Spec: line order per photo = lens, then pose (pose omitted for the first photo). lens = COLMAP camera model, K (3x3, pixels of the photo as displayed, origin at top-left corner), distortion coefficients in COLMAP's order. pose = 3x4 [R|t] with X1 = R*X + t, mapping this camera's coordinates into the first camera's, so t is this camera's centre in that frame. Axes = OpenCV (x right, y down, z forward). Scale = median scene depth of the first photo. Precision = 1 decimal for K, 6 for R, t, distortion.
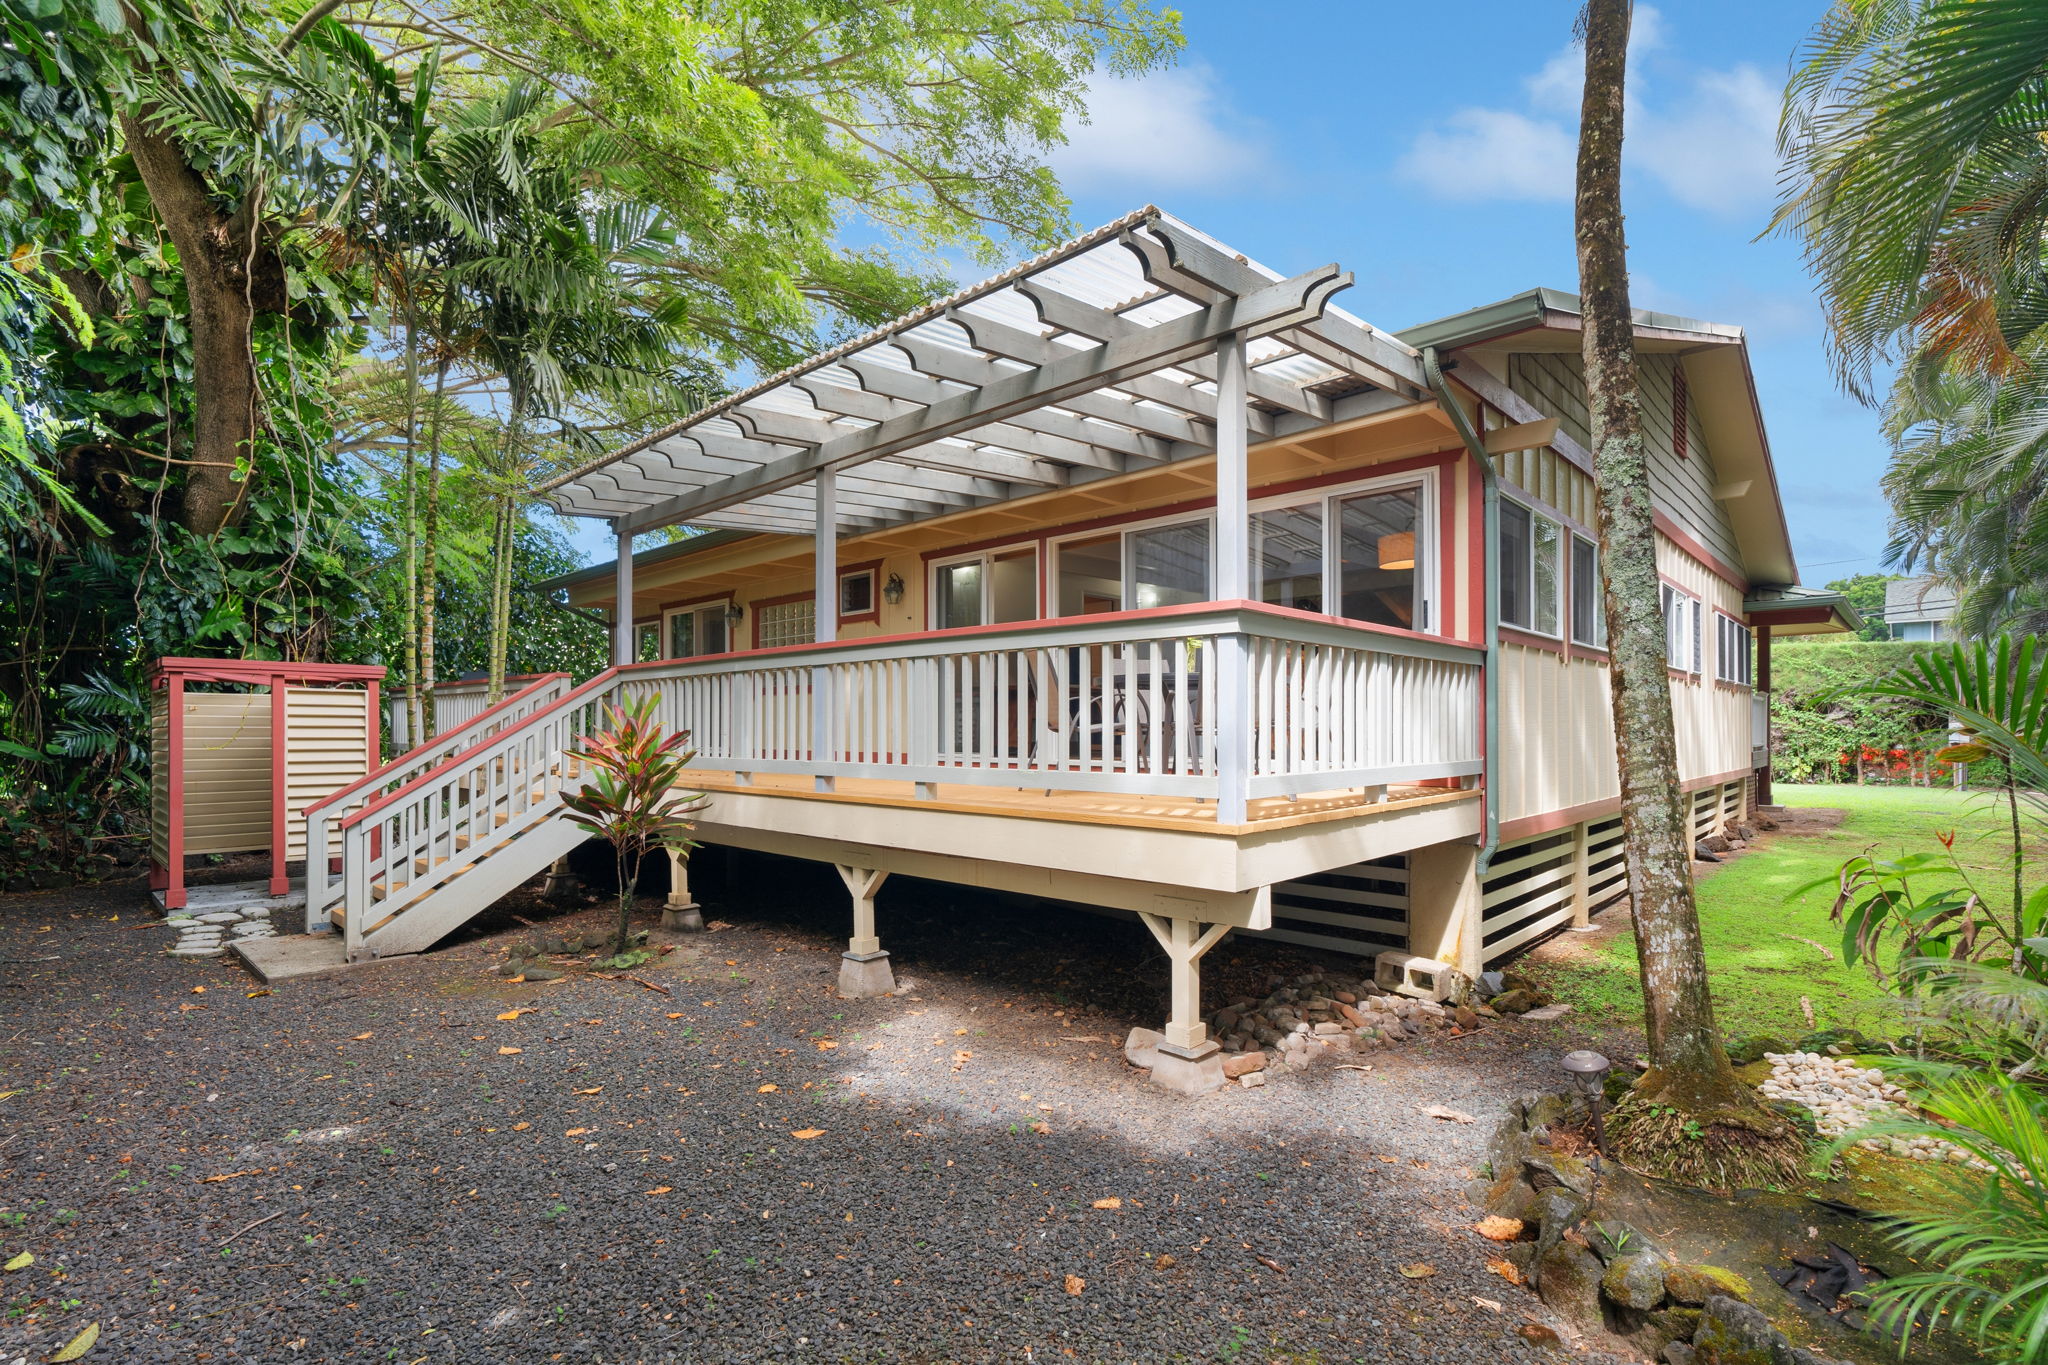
lens RADIAL K [[934.4, 0, 1023.8], [0, 934.4, 700.5], [0, 0, 1]] dist [-0.008373, 0.001621]
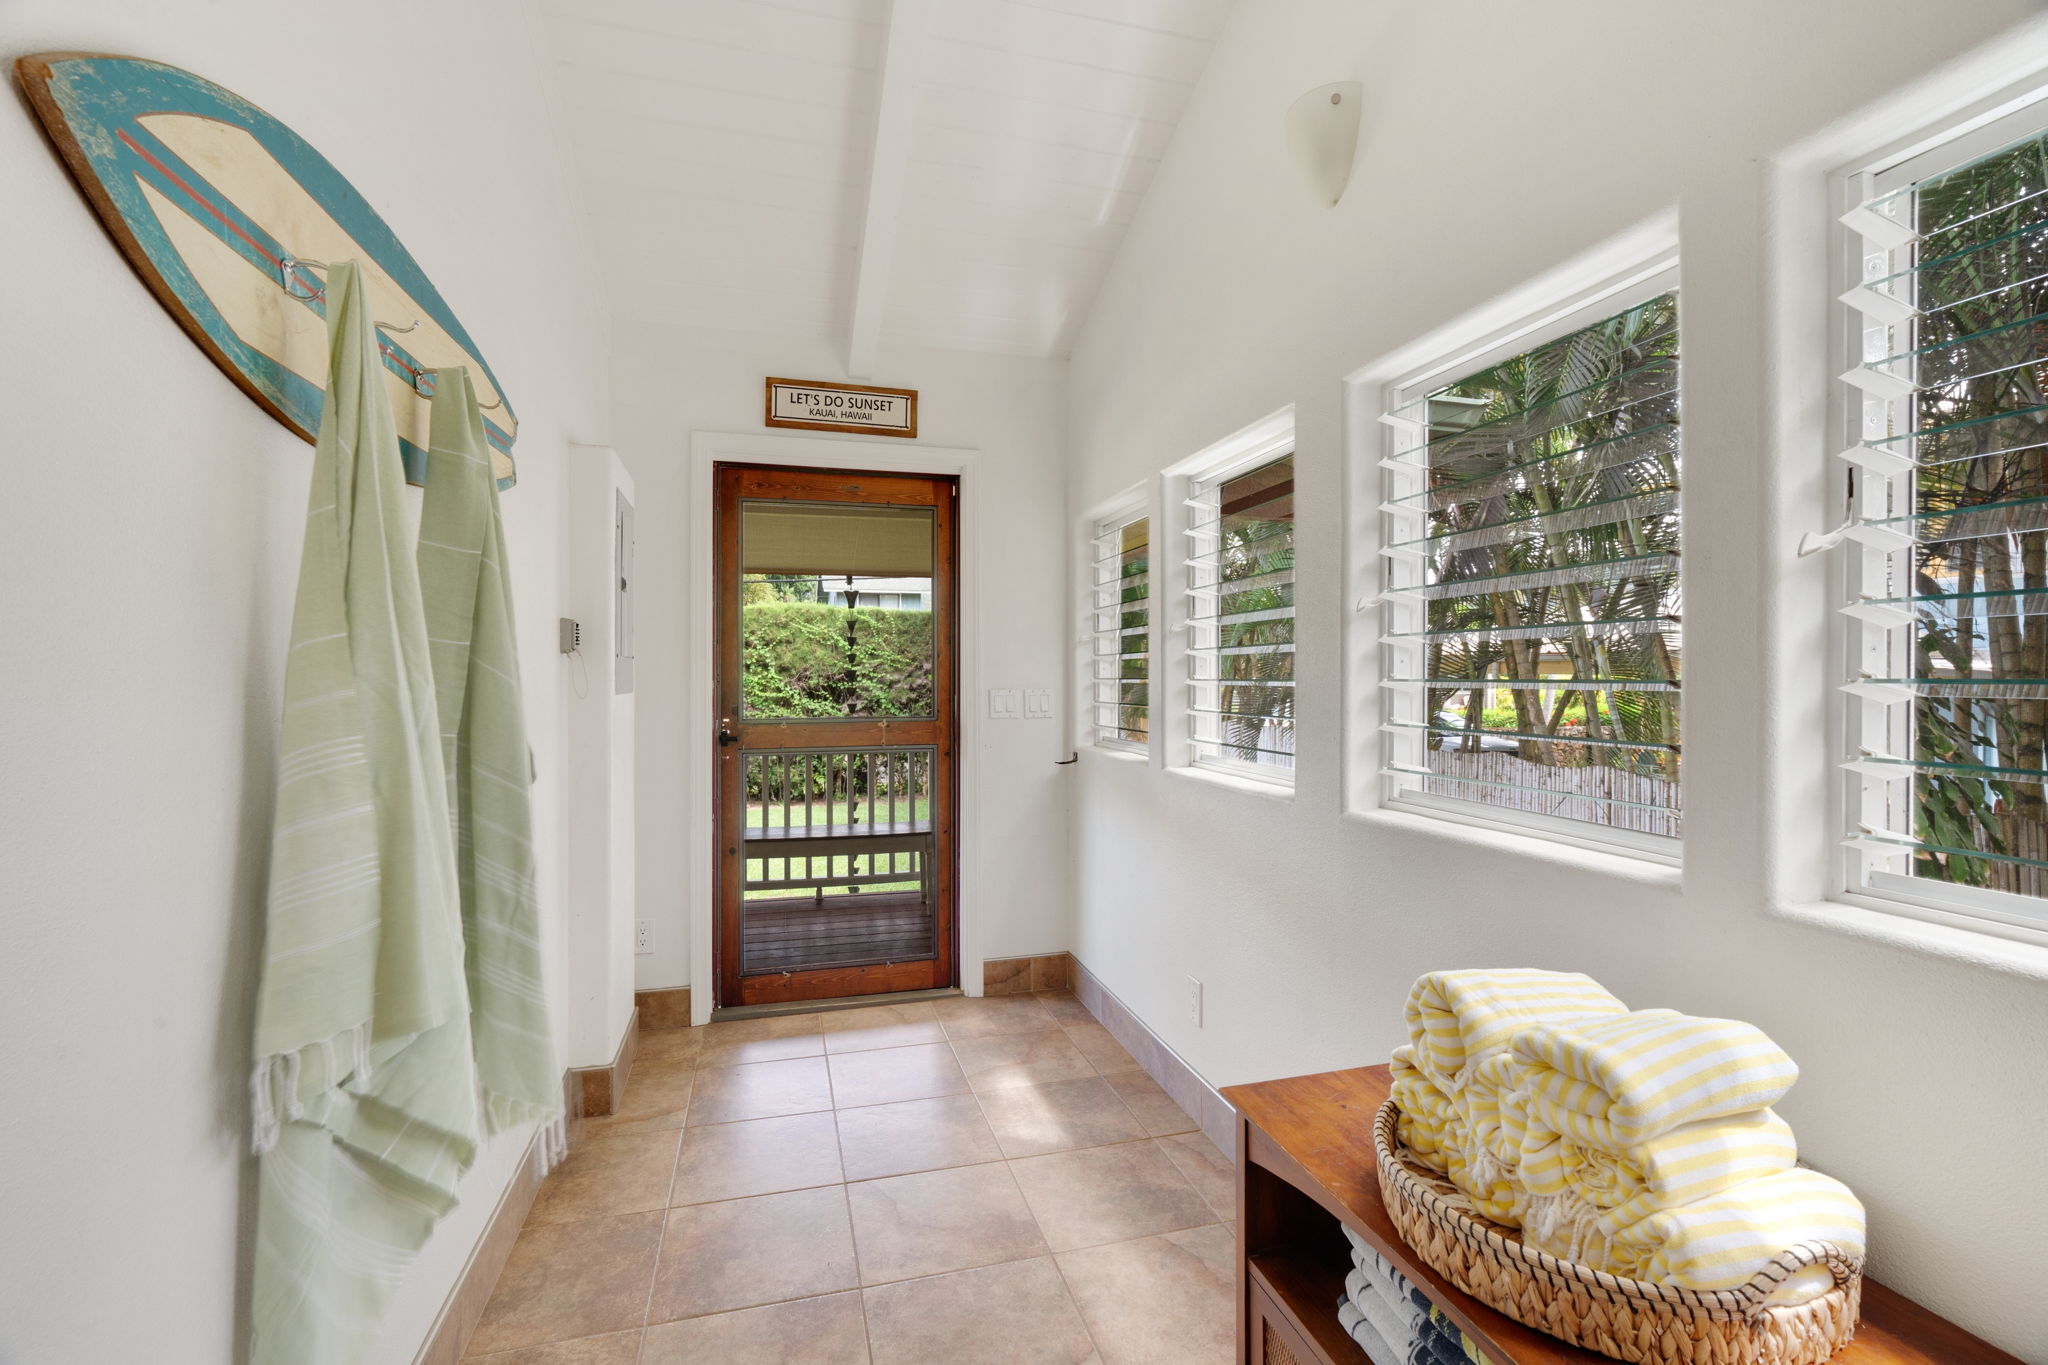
lens RADIAL K [[934.4, 0, 1027.2], [0, 934.4, 683.1], [0, 0, 1]] dist [-0.008373, 0.001621]
pose [[0.510471, 0.001941, 0.859893, 0.308561], [-0.015310, 0.999859, 0.006832, -0.008489], [-0.859759, -0.016652, 0.510429, 0.500582]]
